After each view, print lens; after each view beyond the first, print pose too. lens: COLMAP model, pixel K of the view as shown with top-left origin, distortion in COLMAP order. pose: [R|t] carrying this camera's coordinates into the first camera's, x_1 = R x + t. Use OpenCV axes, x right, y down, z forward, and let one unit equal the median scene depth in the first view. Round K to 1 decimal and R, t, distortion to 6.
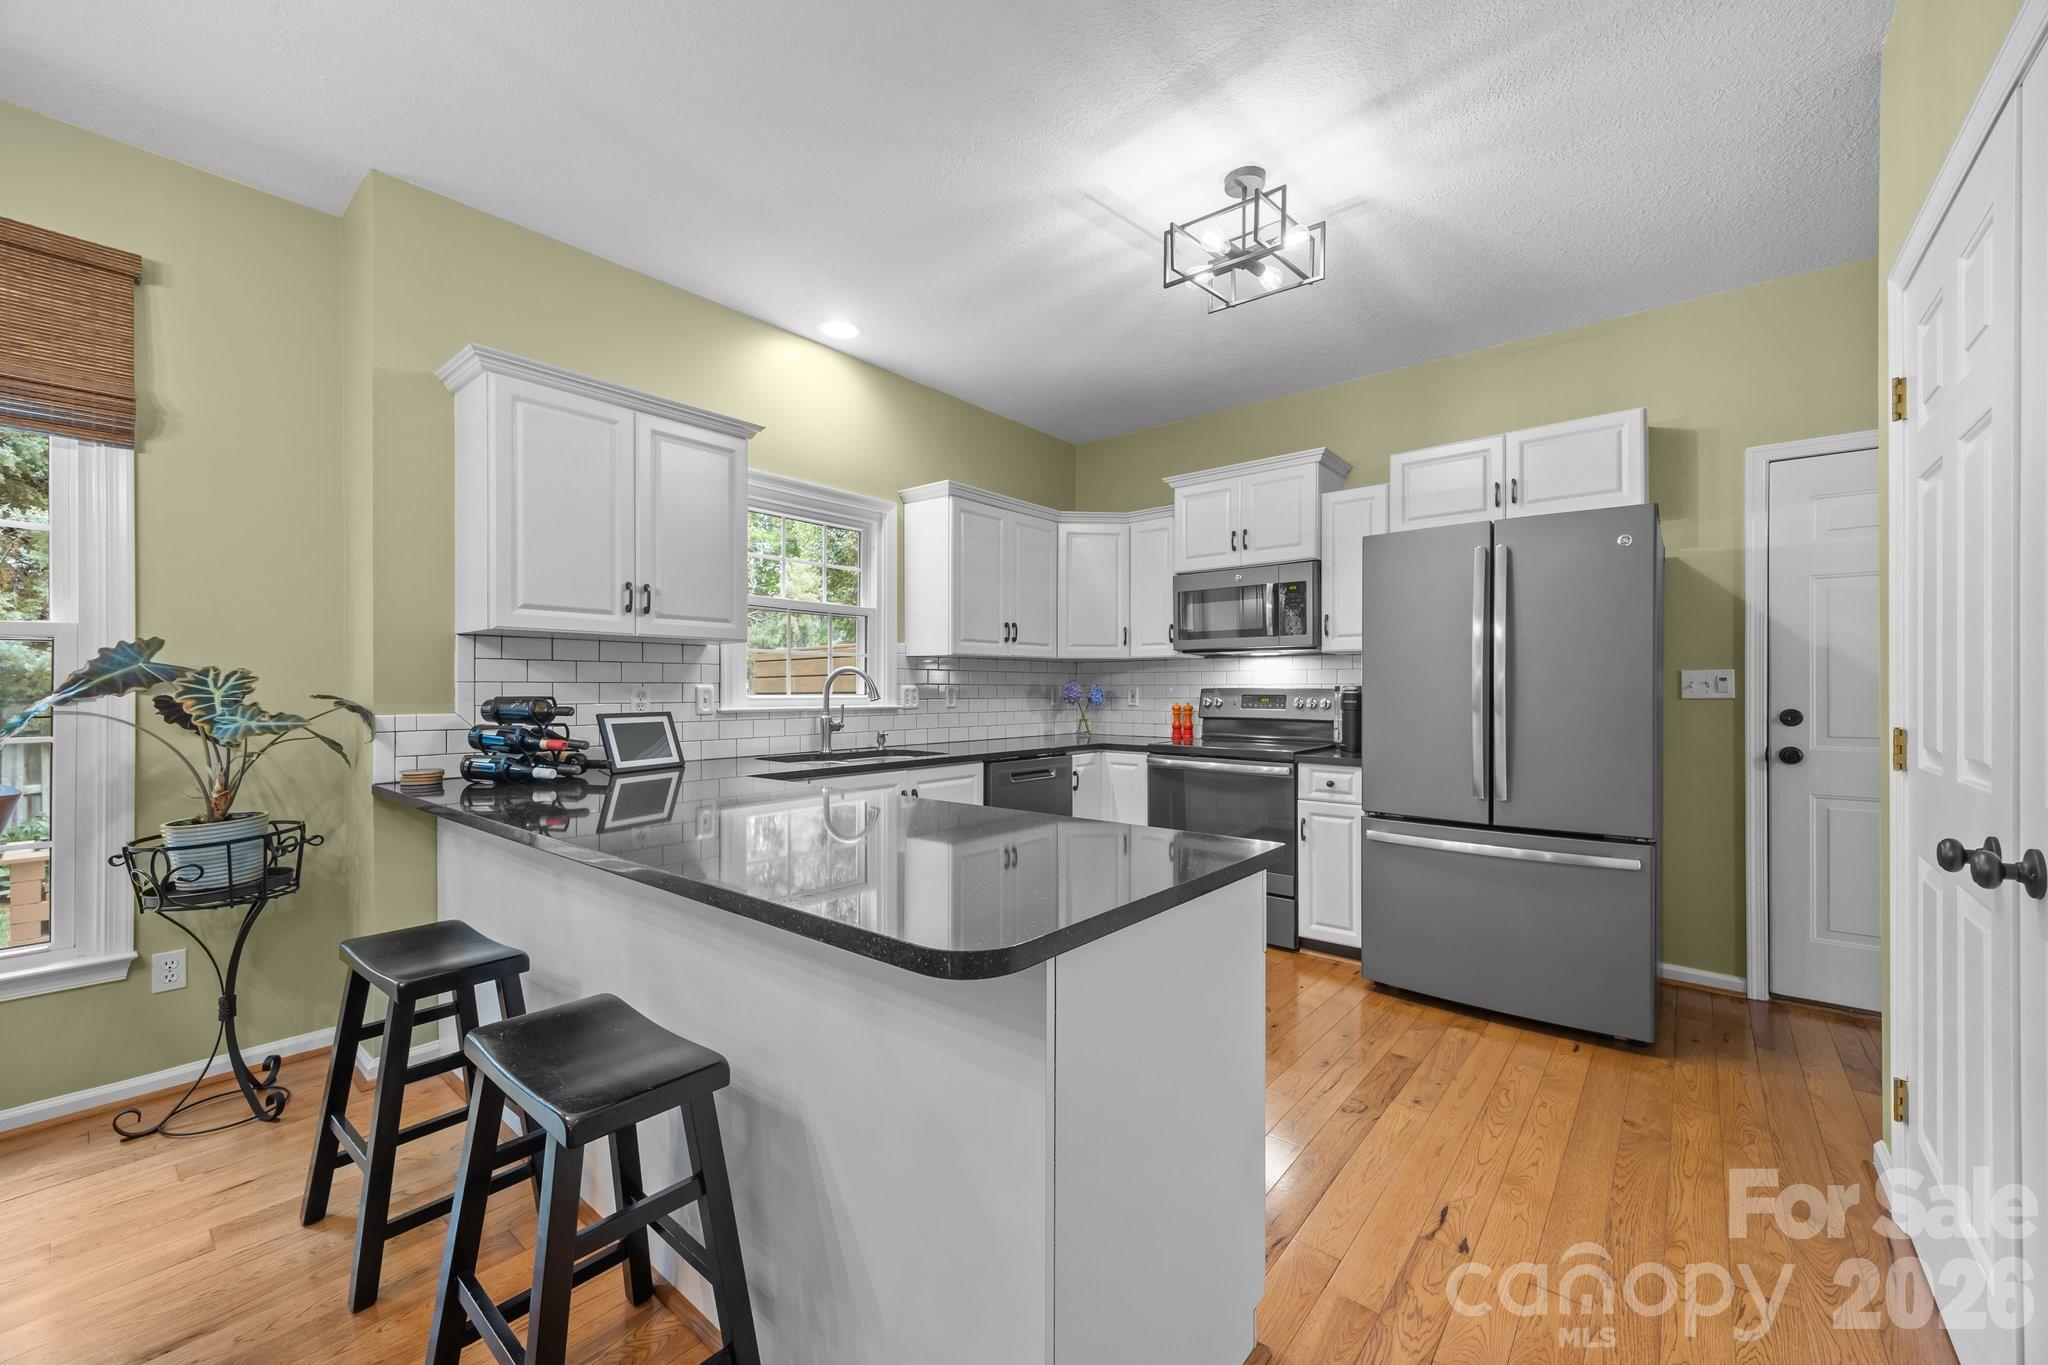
lens RADIAL K [[794.7, 0, 1013.7], [0, 794.7, 691.6], [0, 0, 1]] dist [-0.000236, 0.000115]
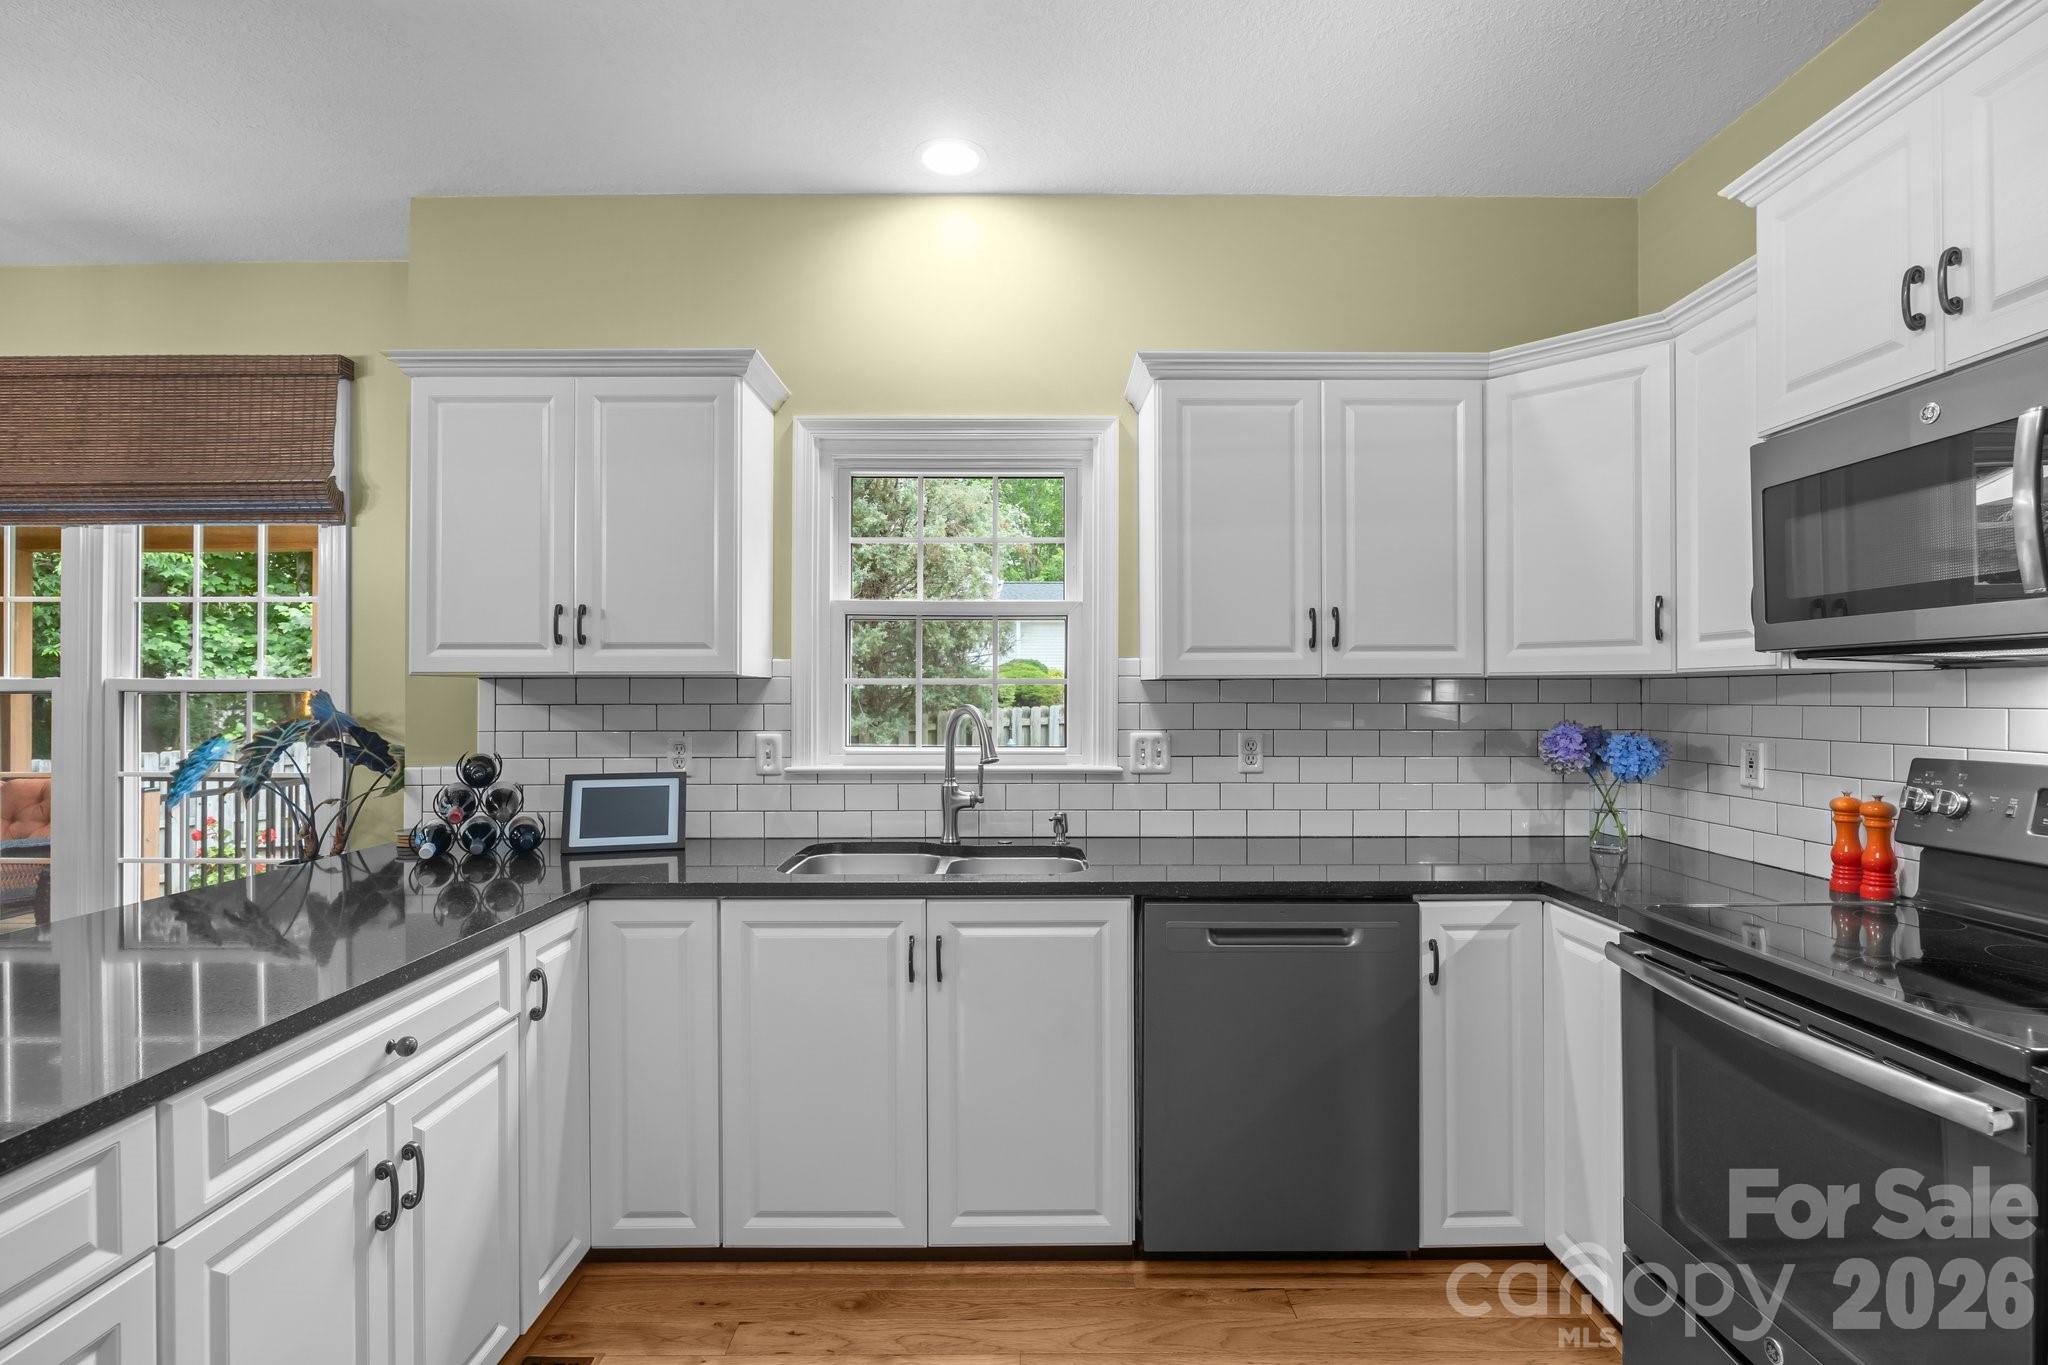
lens RADIAL K [[954.2, 0, 1024.0], [0, 954.2, 682.5], [0, 0, 1]] dist [-0.002452, -0.000151]
pose [[0.653558, -0.010400, -0.756805, 0.330770], [0.000008, 0.999906, -0.013734, -0.034087], [0.756877, 0.008970, 0.653496, 0.495026]]
